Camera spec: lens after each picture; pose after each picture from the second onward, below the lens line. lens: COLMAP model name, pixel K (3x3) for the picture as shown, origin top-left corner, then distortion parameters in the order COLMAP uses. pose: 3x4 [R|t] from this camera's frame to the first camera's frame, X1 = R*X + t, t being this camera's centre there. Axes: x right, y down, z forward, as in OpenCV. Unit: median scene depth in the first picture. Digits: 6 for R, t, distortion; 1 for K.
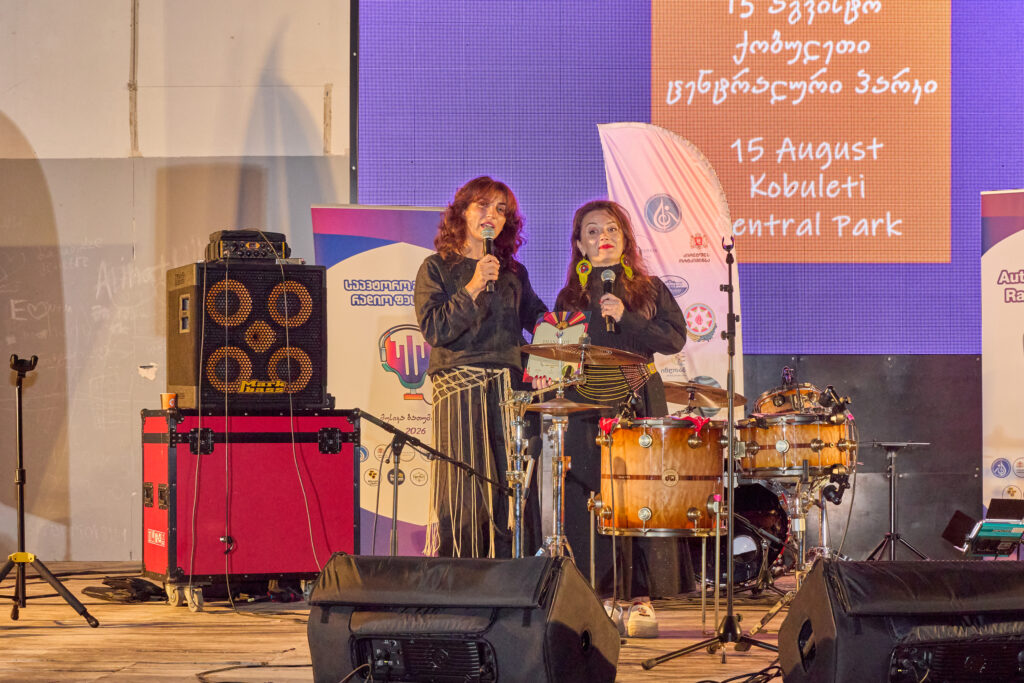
lens RADIAL K [[2295.4, 0, 527.0], [0, 2295.4, 399.2], [0, 0, 1]] dist [0.000114, 0.000000]
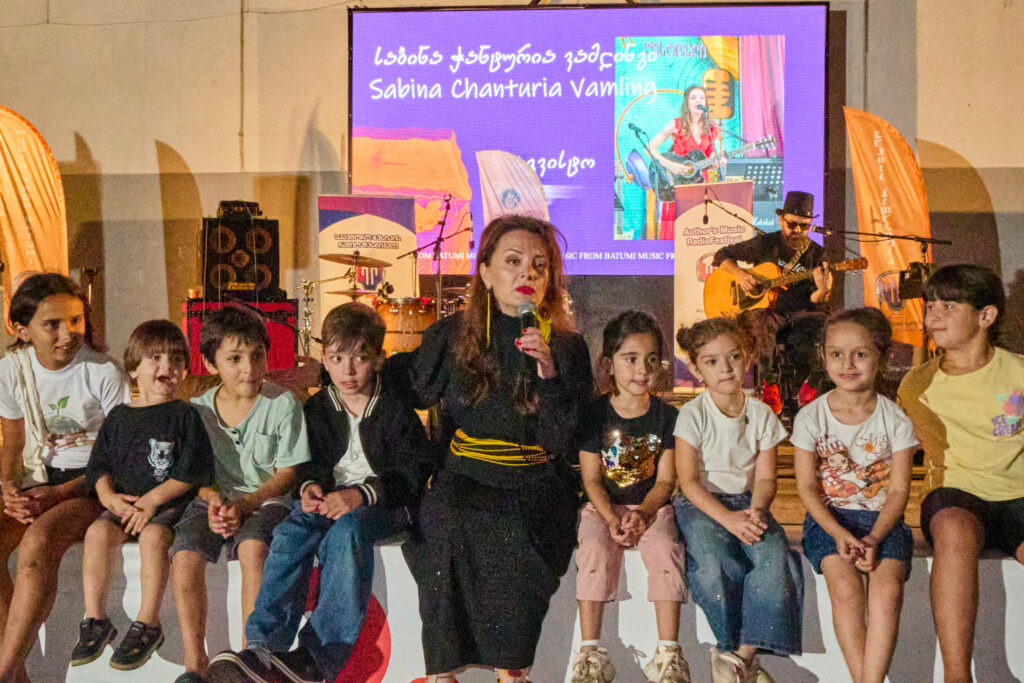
lens RADIAL K [[1112.6, 0, 515.4], [0, 1112.6, 336.8], [0, 0, 1]] dist [-0.010836, 0.000000]
pose [[0.999224, 0.003365, -0.039236, 0.135802], [-0.002465, 0.999733, 0.022977, 0.013777], [0.039302, -0.022862, 0.998966, 0.127570]]
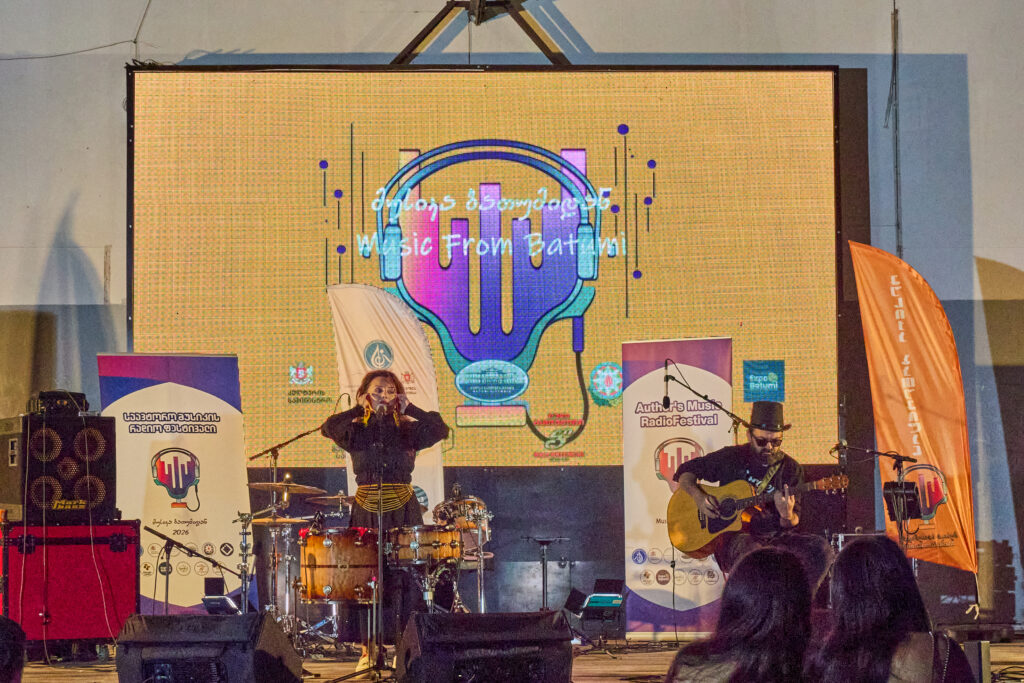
lens RADIAL K [[2738.6, 0, 505.8], [0, 2738.6, 311.1], [0, 0, 1]] dist [-0.023542, 0.000000]
pose [[0.997593, -0.005198, 0.069143, 0.034471], [0.009336, 0.998175, -0.059654, -0.020999], [-0.068707, 0.060156, 0.995822, -0.677800]]
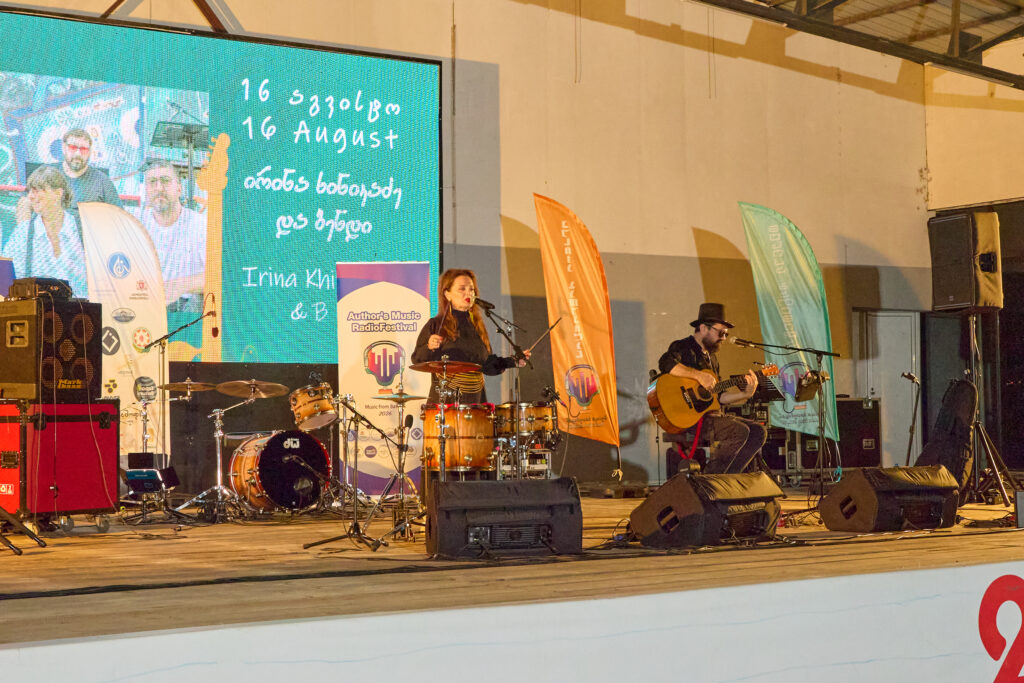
lens RADIAL K [[1777.8, 0, 513.6], [0, 1777.8, 351.9], [0, 0, 1]] dist [-0.056929, 0.000000]
pose [[0.806318, 0.013567, 0.591327, -0.558469], [-0.000728, 0.999759, -0.021946, -0.001266], [-0.591482, 0.017265, 0.806133, -0.088945]]
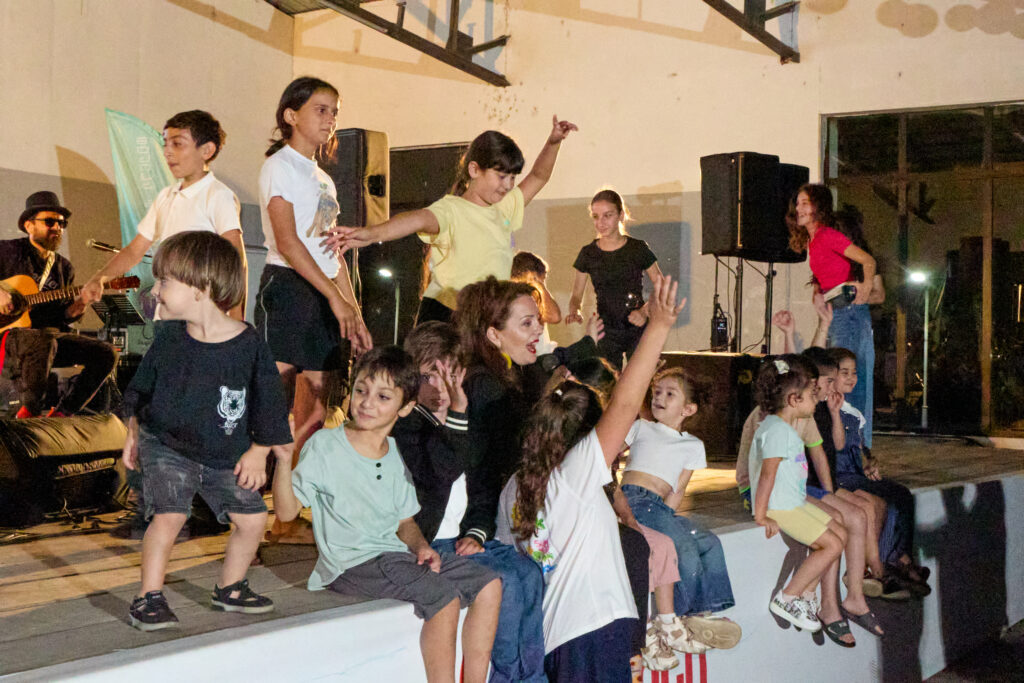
lens RADIAL K [[1373.6, 0, 514.6], [0, 1373.6, 345.4], [0, 0, 1]] dist [-0.052883, 0.000000]
pose [[0.495330, 0.023057, 0.868399, -0.249502], [-0.047708, 0.998861, 0.000691, 0.008708], [-0.867394, -0.041772, 0.495866, 0.225803]]
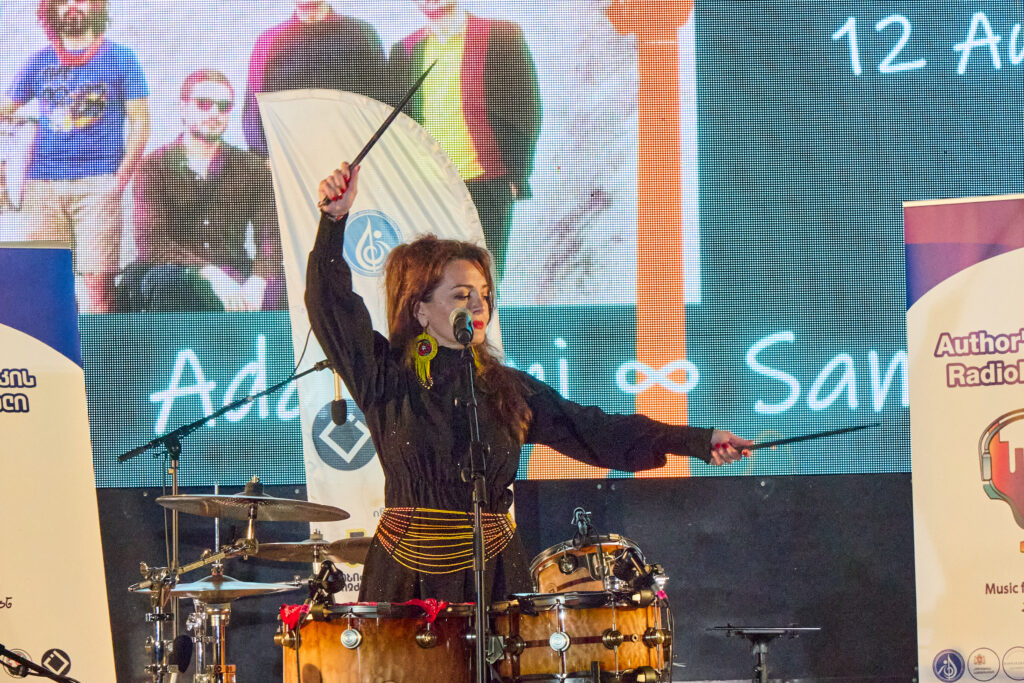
lens RADIAL K [[4714.7, 0, 524.8], [0, 4714.7, 283.4], [0, 0, 1]] dist [0.014789, 0.000000]
pose [[0.995706, -0.017984, 0.090808, -0.014983], [0.022947, 0.998282, -0.053907, -0.007201], [-0.089682, 0.055760, 0.994408, -0.267739]]
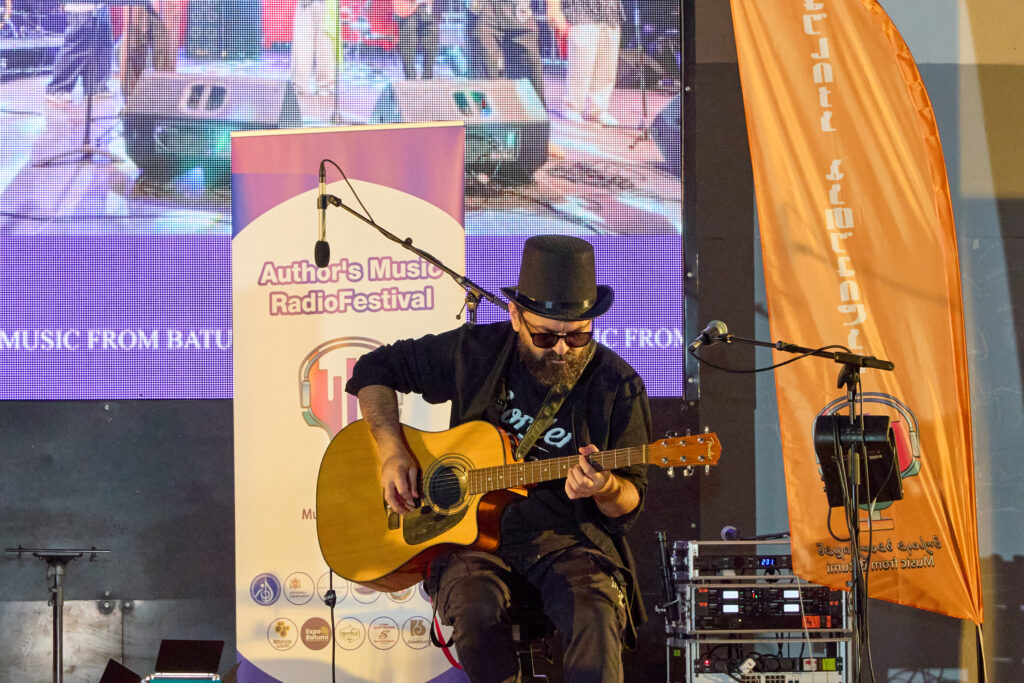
lens RADIAL K [[4565.1, 0, 518.8], [0, 4565.1, 300.7], [0, 0, 1]] dist [-0.032195, 0.000000]
pose [[0.986469, -0.002940, 0.163923, 0.097152], [0.008424, 0.999427, -0.032770, -0.007758], [-0.163733, 0.033707, 0.985929, -0.252450]]
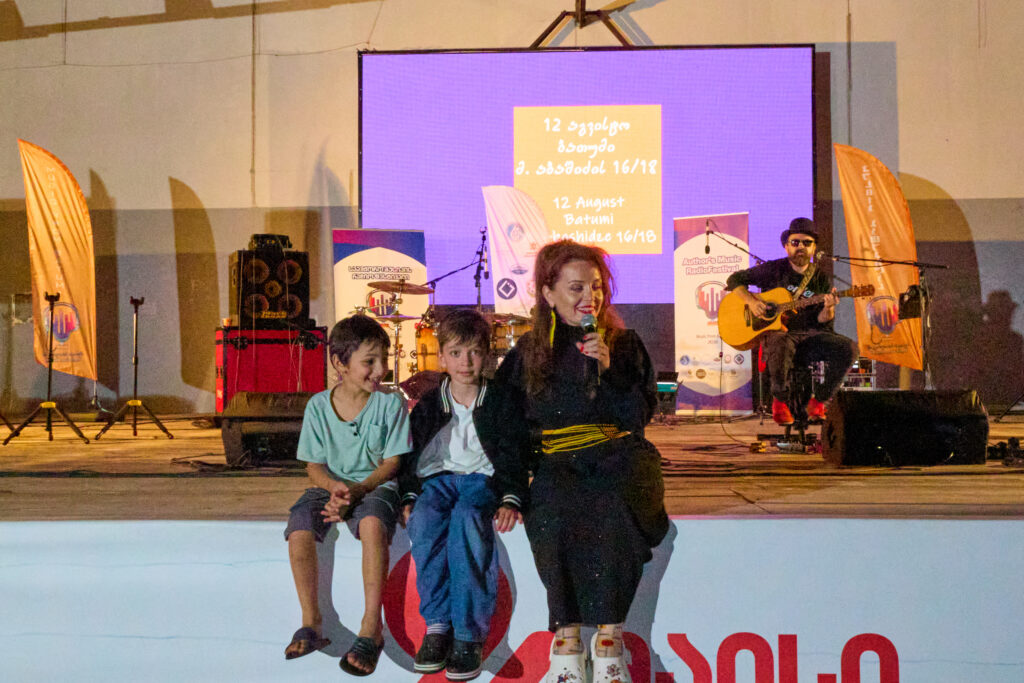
lens RADIAL K [[1112.6, 0, 518.4], [0, 1112.6, 335.8], [0, 0, 1]] dist [-0.010836, 0.000000]
pose [[0.999898, -0.006270, -0.012824, 0.100182], [0.006160, 0.999944, -0.008613, 0.021333], [0.012877, 0.008533, 0.999881, 0.074131]]
